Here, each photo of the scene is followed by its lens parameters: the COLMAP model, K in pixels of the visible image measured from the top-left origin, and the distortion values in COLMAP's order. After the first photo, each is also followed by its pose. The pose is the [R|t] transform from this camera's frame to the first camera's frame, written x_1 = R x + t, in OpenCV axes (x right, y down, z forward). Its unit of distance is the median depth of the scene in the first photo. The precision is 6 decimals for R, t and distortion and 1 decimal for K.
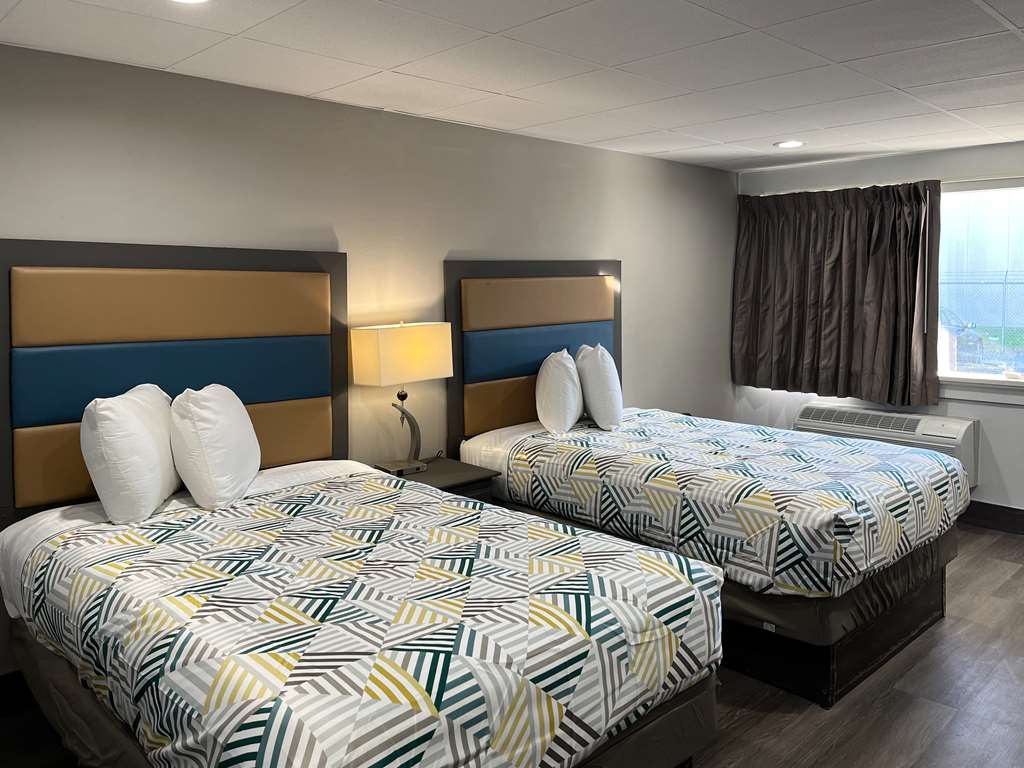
lens RADIAL K [[788.3, 0, 513.9], [0, 788.3, 383.6], [0, 0, 1]] dist [0.040242, -0.011765]
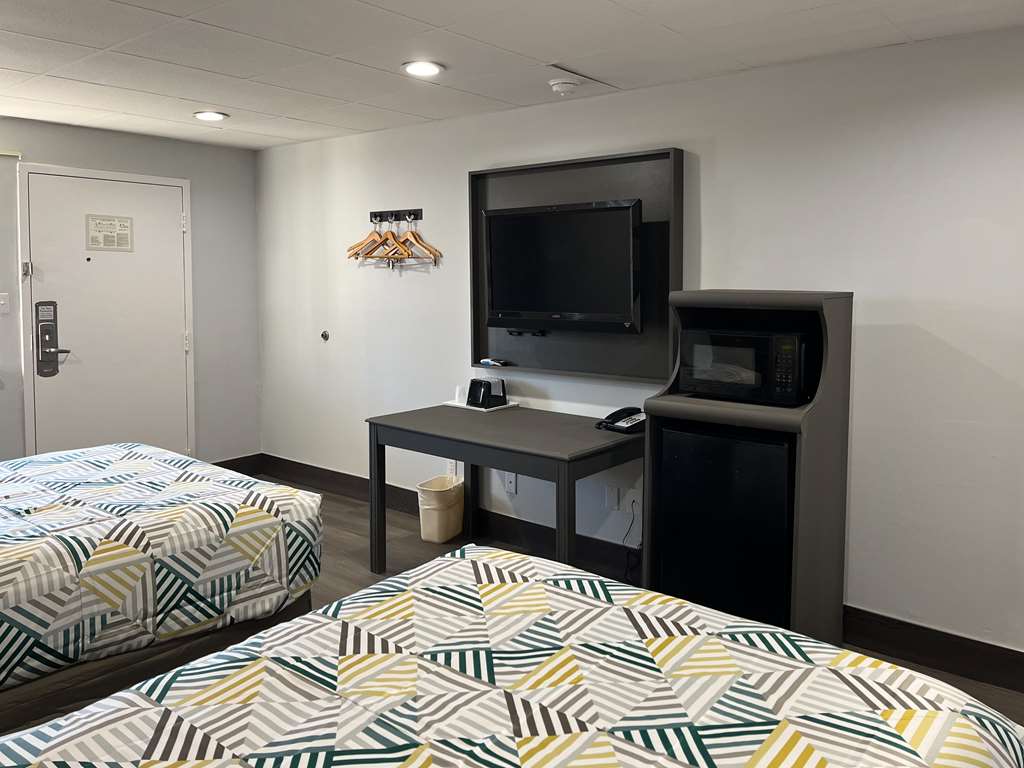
lens RADIAL K [[788.3, 0, 509.6], [0, 788.3, 384.7], [0, 0, 1]] dist [0.040242, -0.011765]
pose [[-0.114685, -0.137587, 0.983828, -0.554826], [0.117487, 0.981533, 0.150962, -0.090350], [-0.986430, 0.132900, -0.096403, 0.788635]]
